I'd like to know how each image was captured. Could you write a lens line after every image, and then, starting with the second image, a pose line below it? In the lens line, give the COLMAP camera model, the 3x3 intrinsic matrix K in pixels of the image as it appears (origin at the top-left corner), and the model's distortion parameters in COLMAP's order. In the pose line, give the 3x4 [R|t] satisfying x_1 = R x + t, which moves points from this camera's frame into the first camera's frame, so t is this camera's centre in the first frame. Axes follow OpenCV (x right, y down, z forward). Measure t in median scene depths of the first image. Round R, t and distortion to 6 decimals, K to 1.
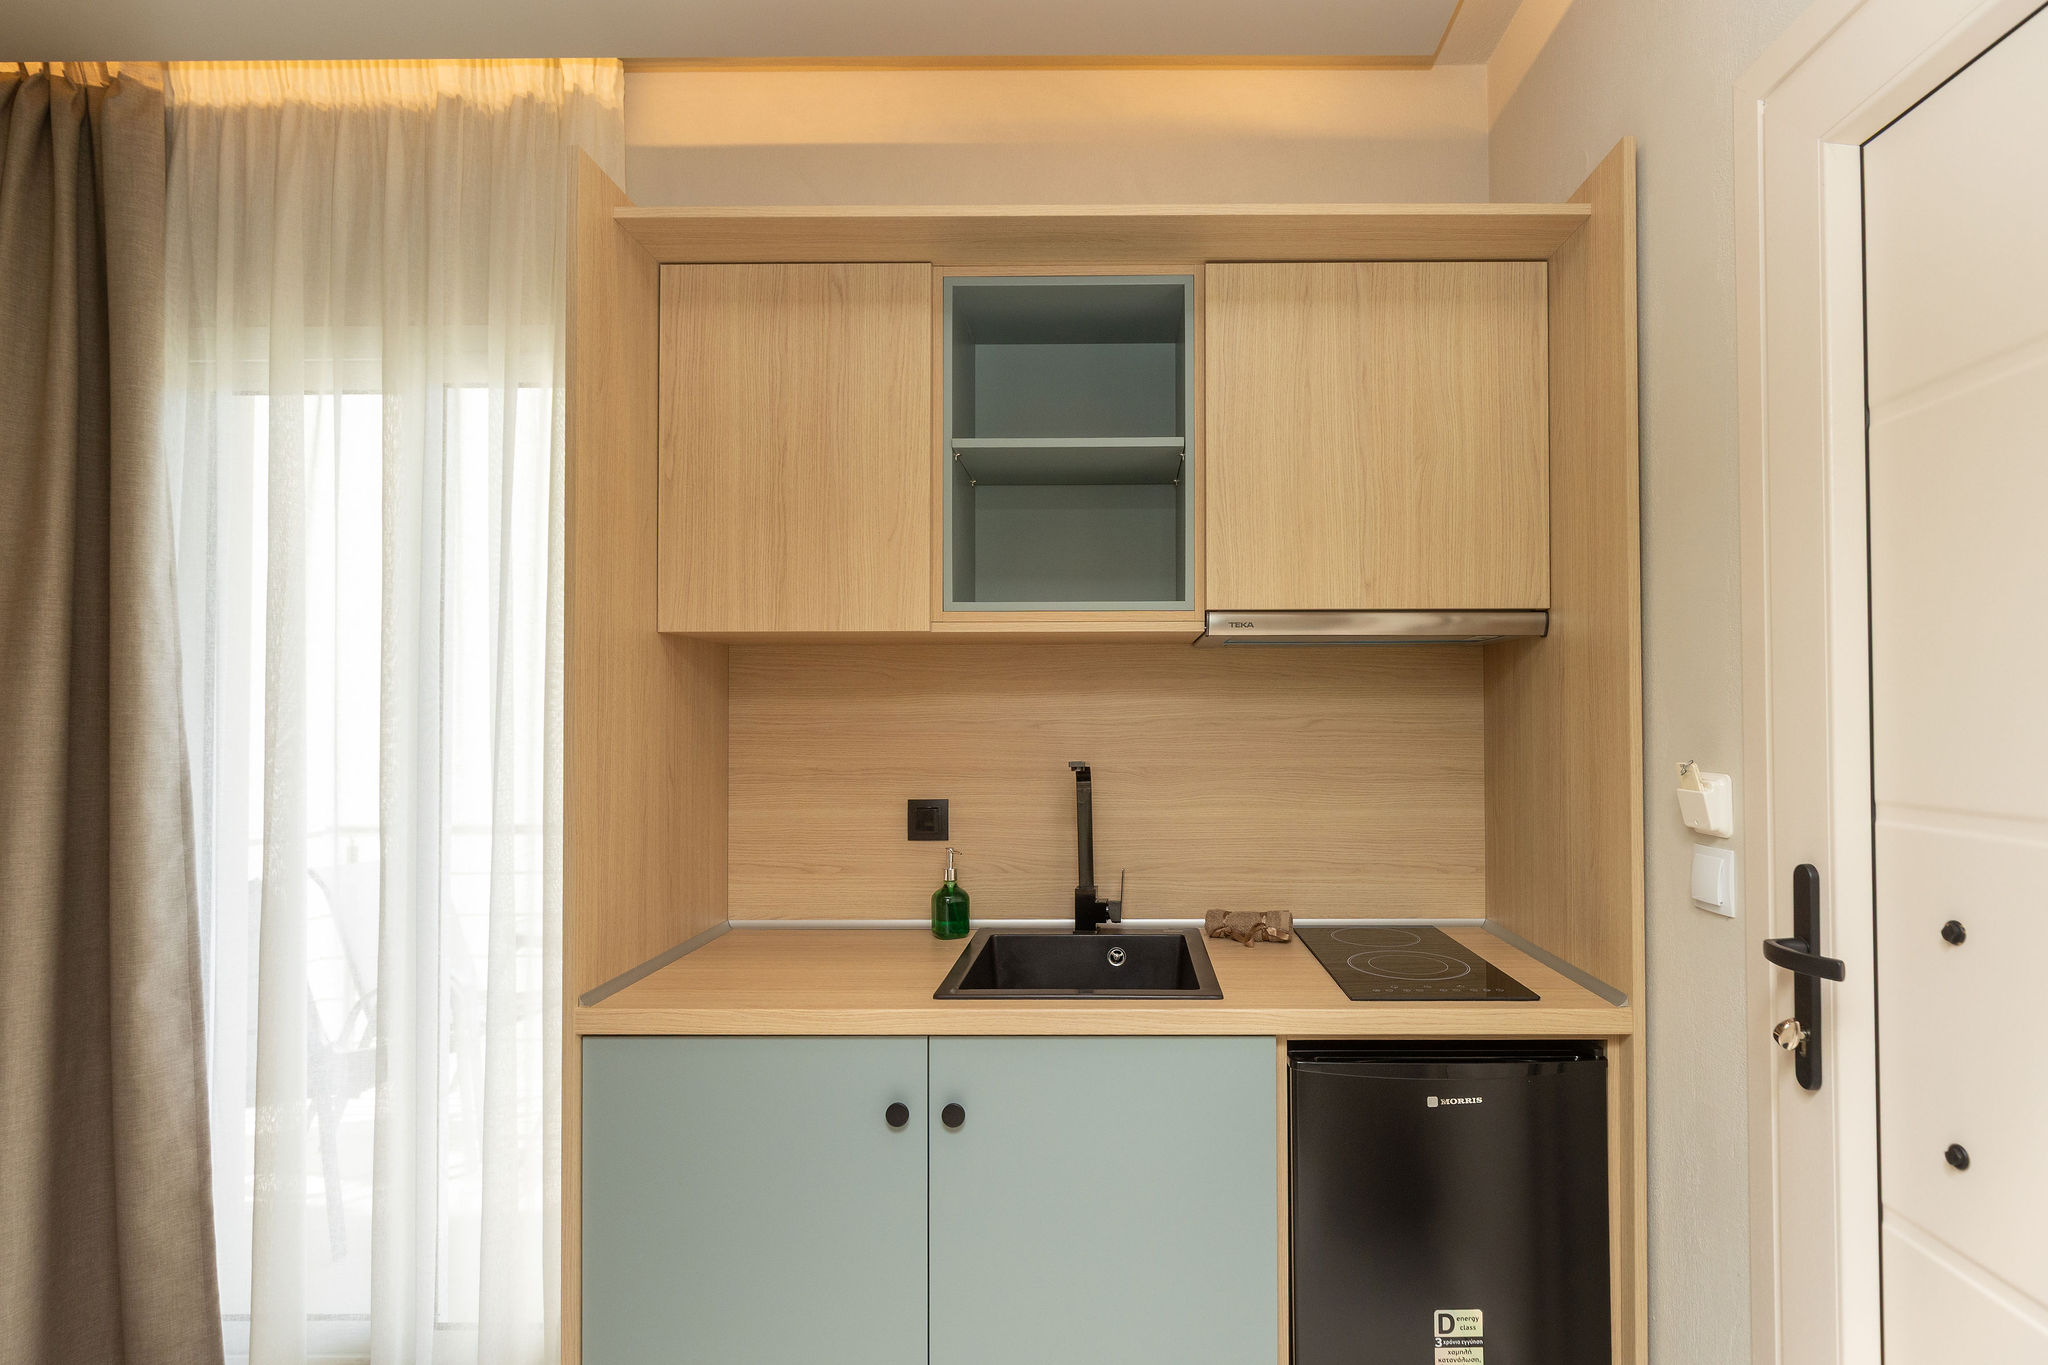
lens RADIAL K [[1000.7, 0, 1119.0], [0, 1000.7, 699.6], [0, 0, 1]] dist [-0.003620, -0.000318]
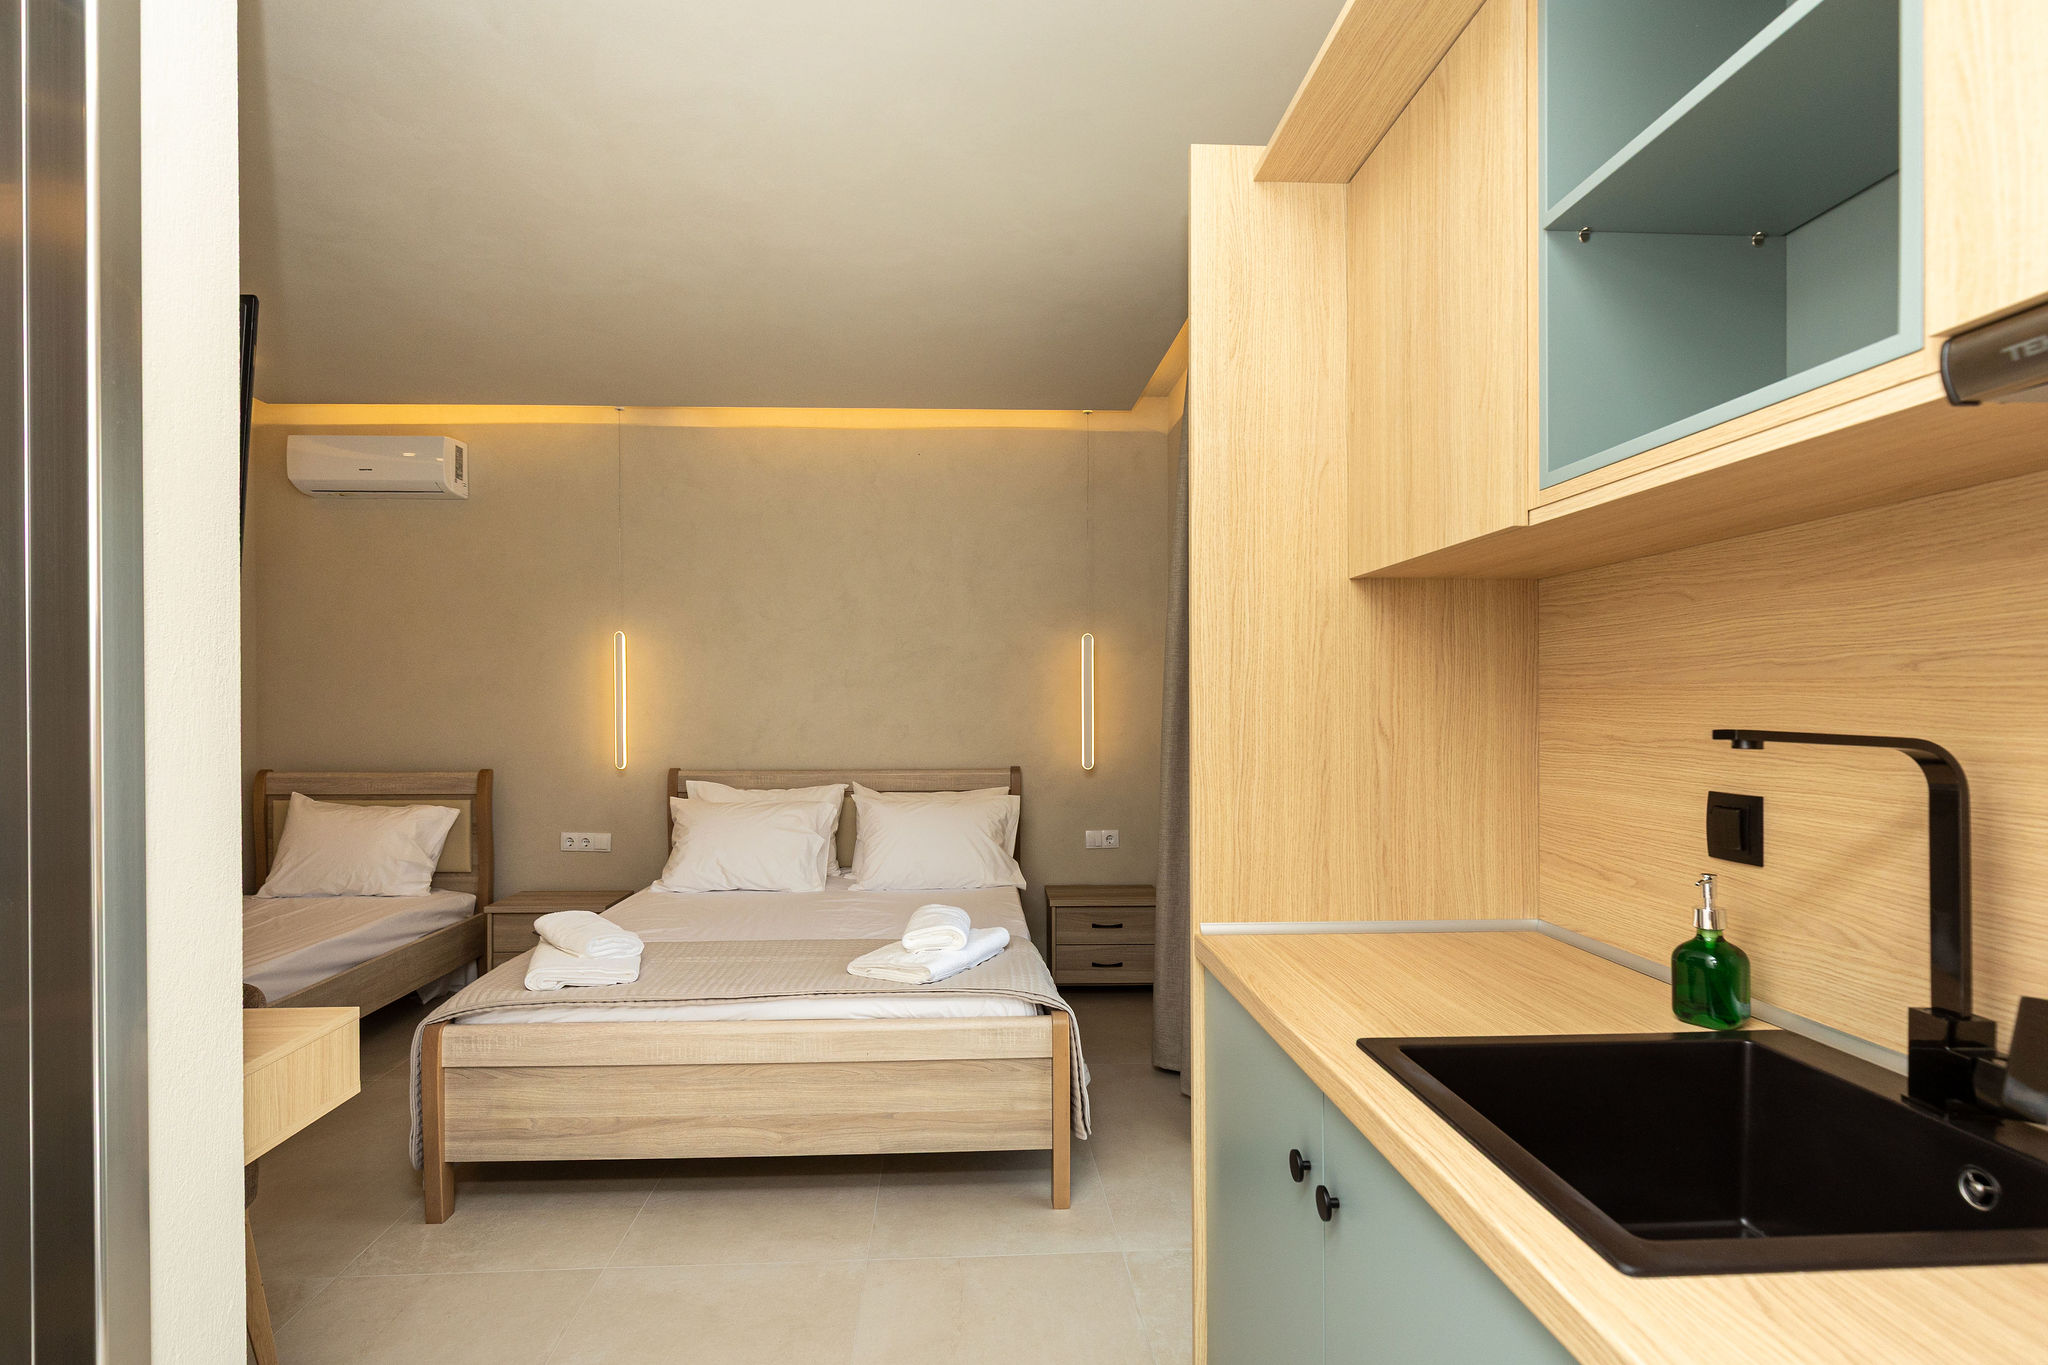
lens RADIAL K [[986.7, 0, 1011.0], [0, 986.7, 708.3], [0, 0, 1]] dist [-0.003159, 0.000489]
pose [[0.050811, 0.006136, -0.998689, 0.396025], [0.018964, 0.999795, 0.007107, 0.037382], [0.998528, -0.019301, 0.050684, 0.559806]]
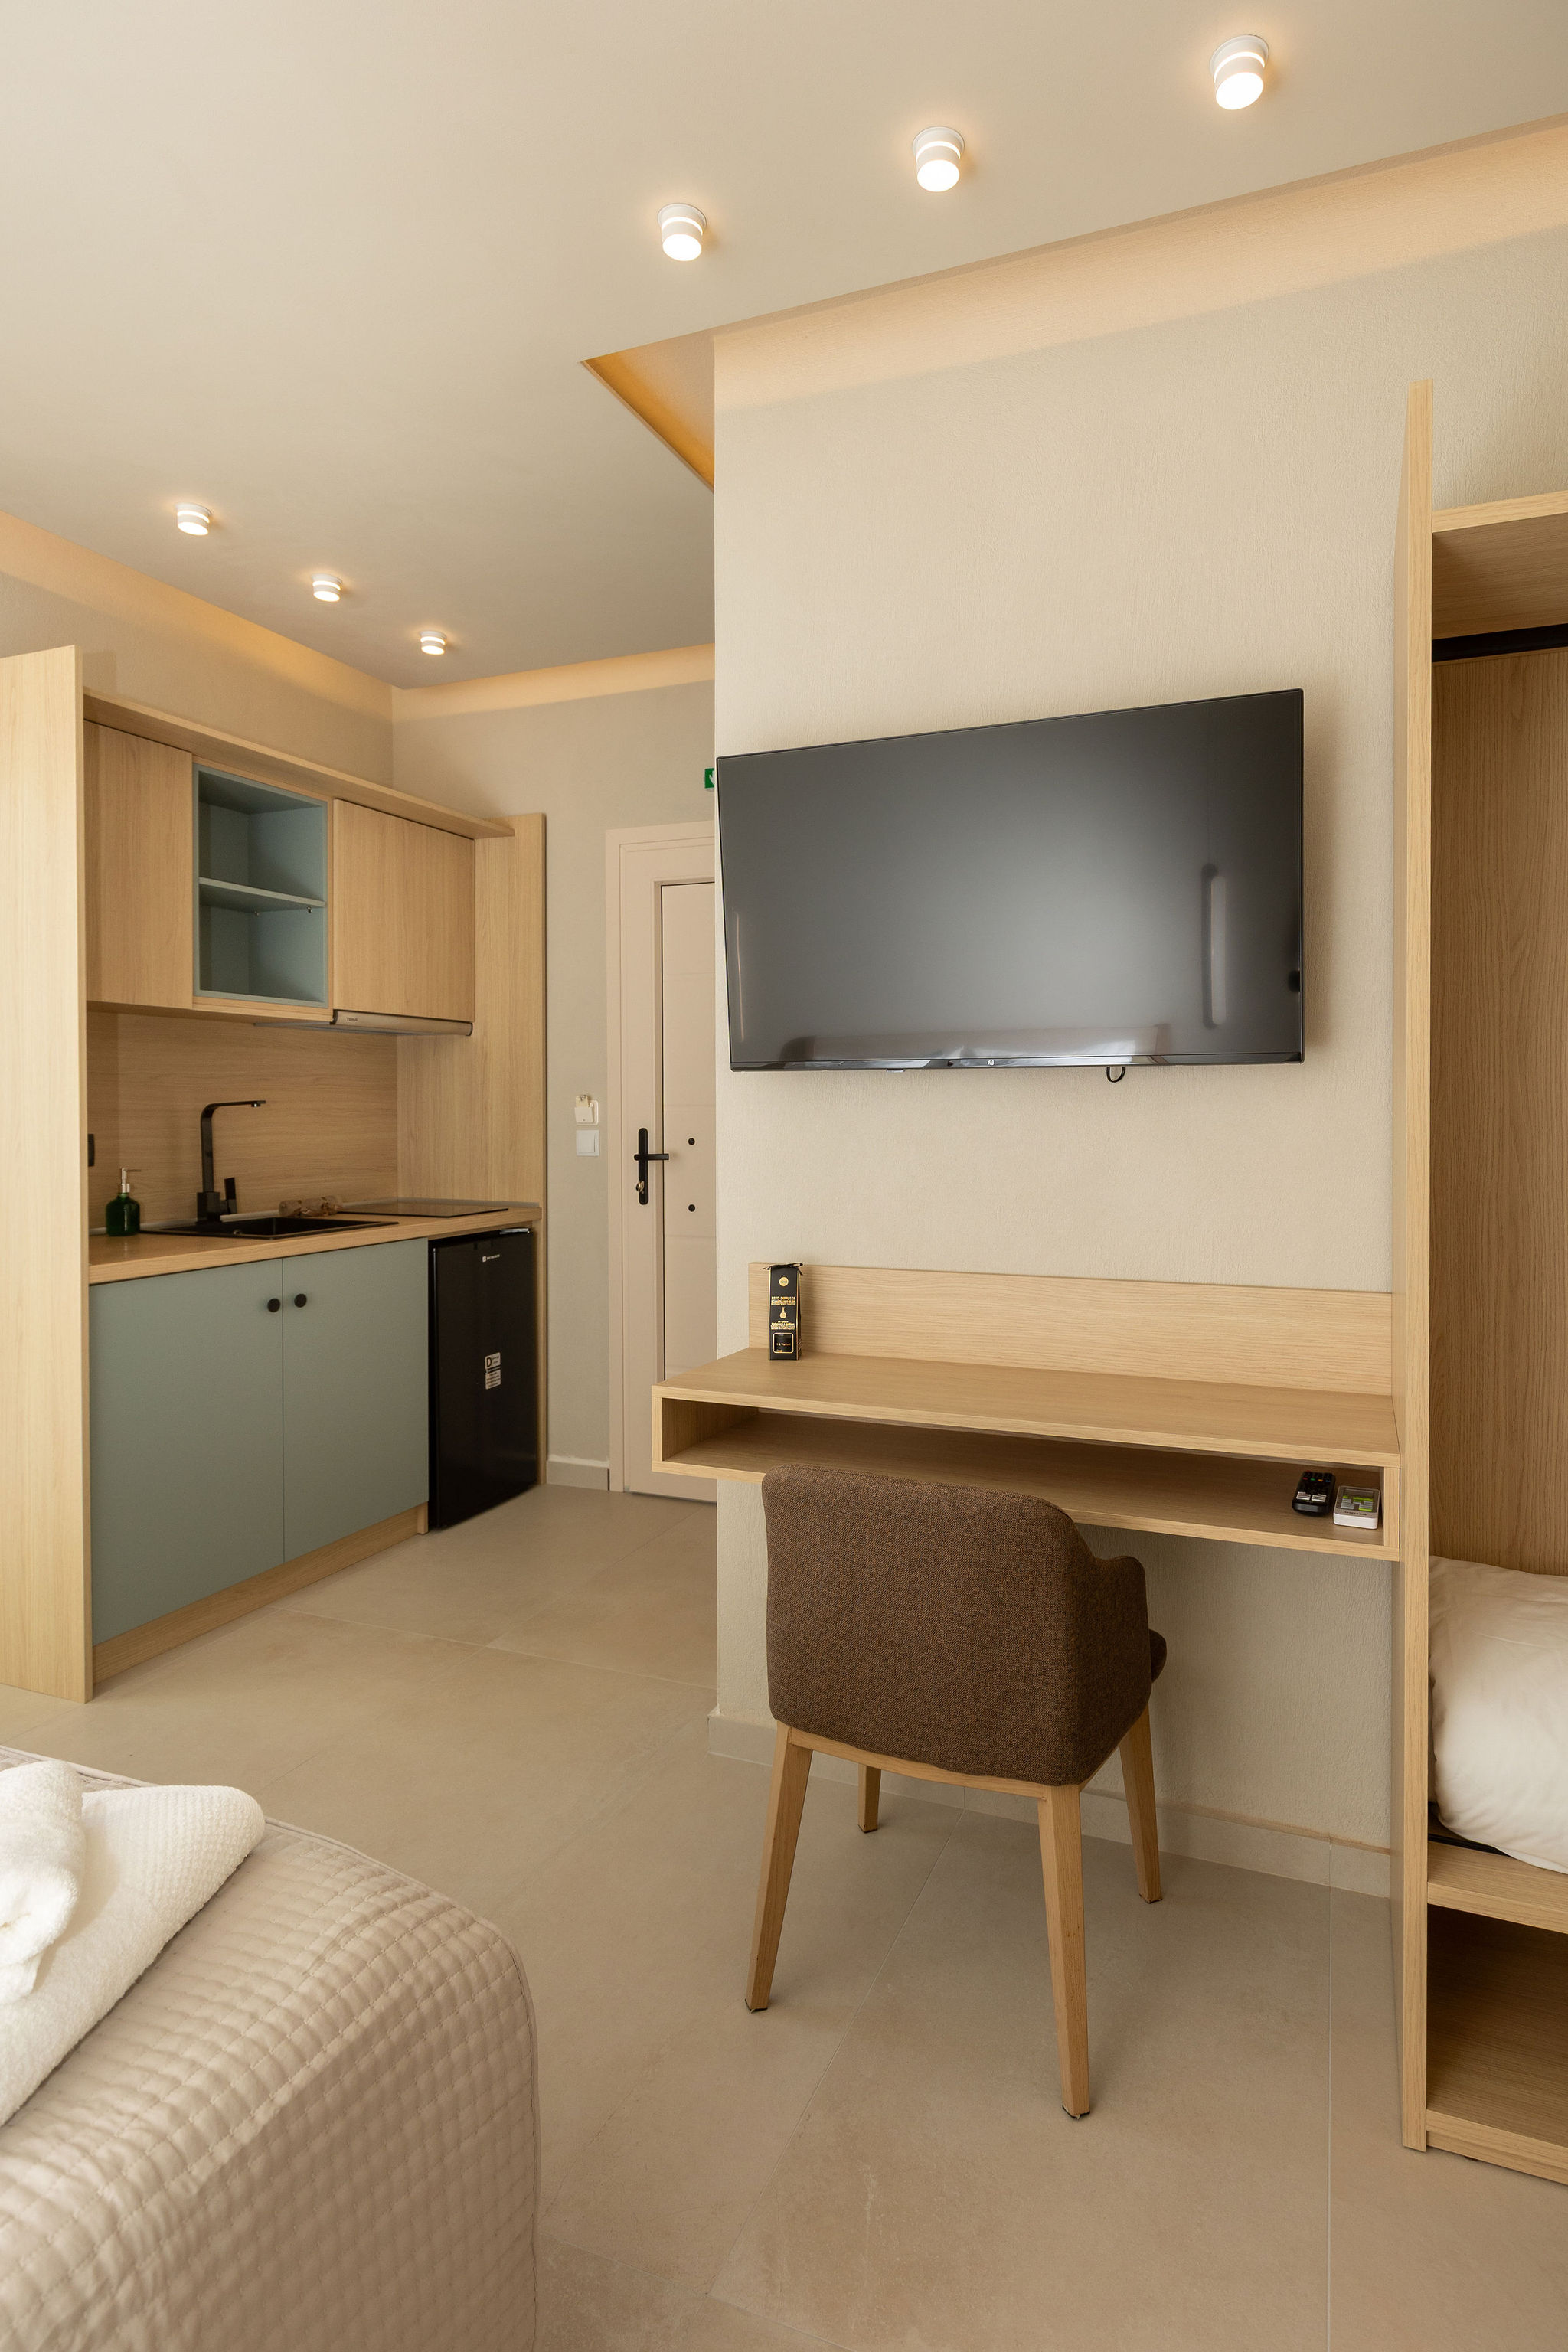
lens RADIAL K [[1324.9, 0, 838.9], [0, 1324.9, 1121.0], [0, 0, 1]] dist [-0.000153, -0.000036]
pose [[0.375969, -0.011193, 0.926564, -1.444503], [-0.019877, 0.999600, 0.020140, 0.031754], [-0.926419, -0.025989, 0.375596, -0.529572]]
